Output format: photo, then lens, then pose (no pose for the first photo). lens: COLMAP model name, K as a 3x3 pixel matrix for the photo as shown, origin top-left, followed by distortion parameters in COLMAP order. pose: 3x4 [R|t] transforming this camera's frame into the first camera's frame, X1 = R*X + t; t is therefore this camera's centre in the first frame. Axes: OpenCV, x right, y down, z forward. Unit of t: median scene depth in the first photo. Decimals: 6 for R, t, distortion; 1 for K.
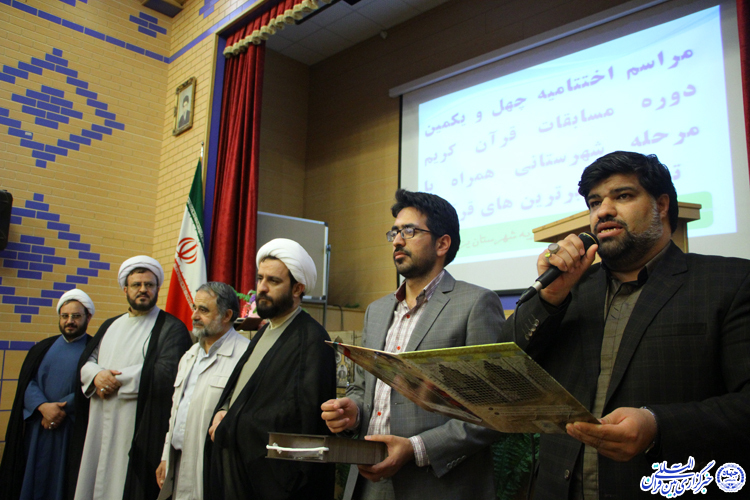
lens RADIAL K [[610.7, 0, 373.2], [0, 610.7, 251.6], [0, 0, 1]] dist [-0.169217, 0.142850]
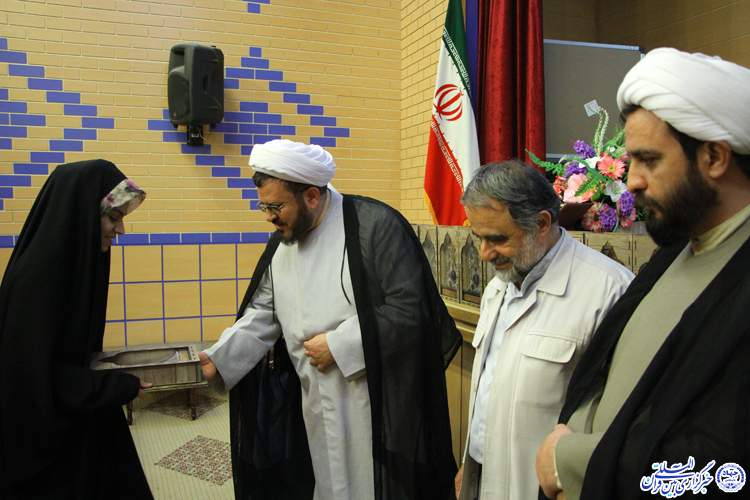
lens RADIAL K [[719.8, 0, 376.2], [0, 719.8, 249.6], [0, 0, 1]] dist [-0.097002, 0.015450]
pose [[0.923511, -0.005142, -0.383536, -0.058126], [0.080336, 0.980326, 0.180298, 0.009118], [0.375064, -0.197319, 0.905755, 0.148304]]
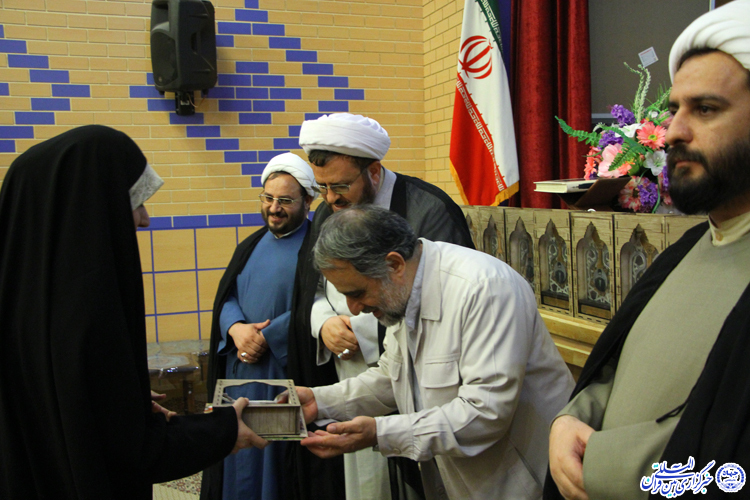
lens RADIAL K [[845.6, 0, 374.7], [0, 845.6, 254.0], [0, 0, 1]] dist [-0.004540, 0.013126]
pose [[0.908361, -0.012071, -0.418012, -0.040366], [0.109188, 0.971756, 0.209209, 0.001351], [0.403680, -0.235679, 0.884024, 0.134306]]
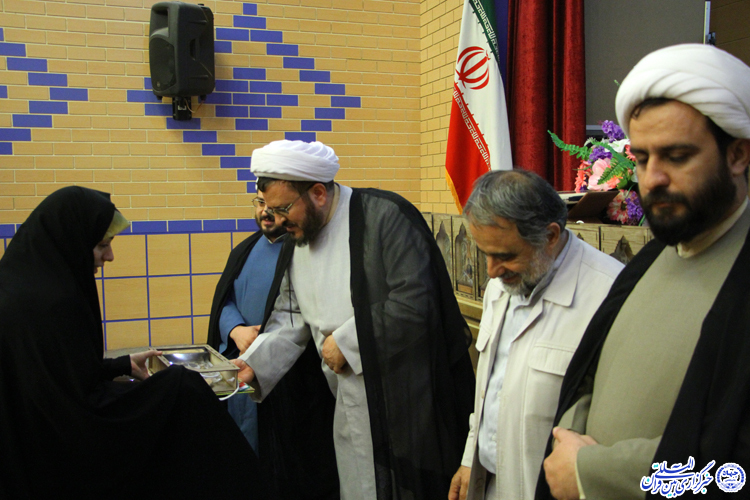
lens RADIAL K [[867.7, 0, 373.5], [0, 867.7, 252.0], [0, 0, 1]] dist [-0.008305, 0.030230]
pose [[0.911606, -0.003768, -0.411048, -0.031459], [0.093743, 0.975514, 0.198959, -0.004215], [0.400233, -0.219905, 0.889638, 0.108697]]
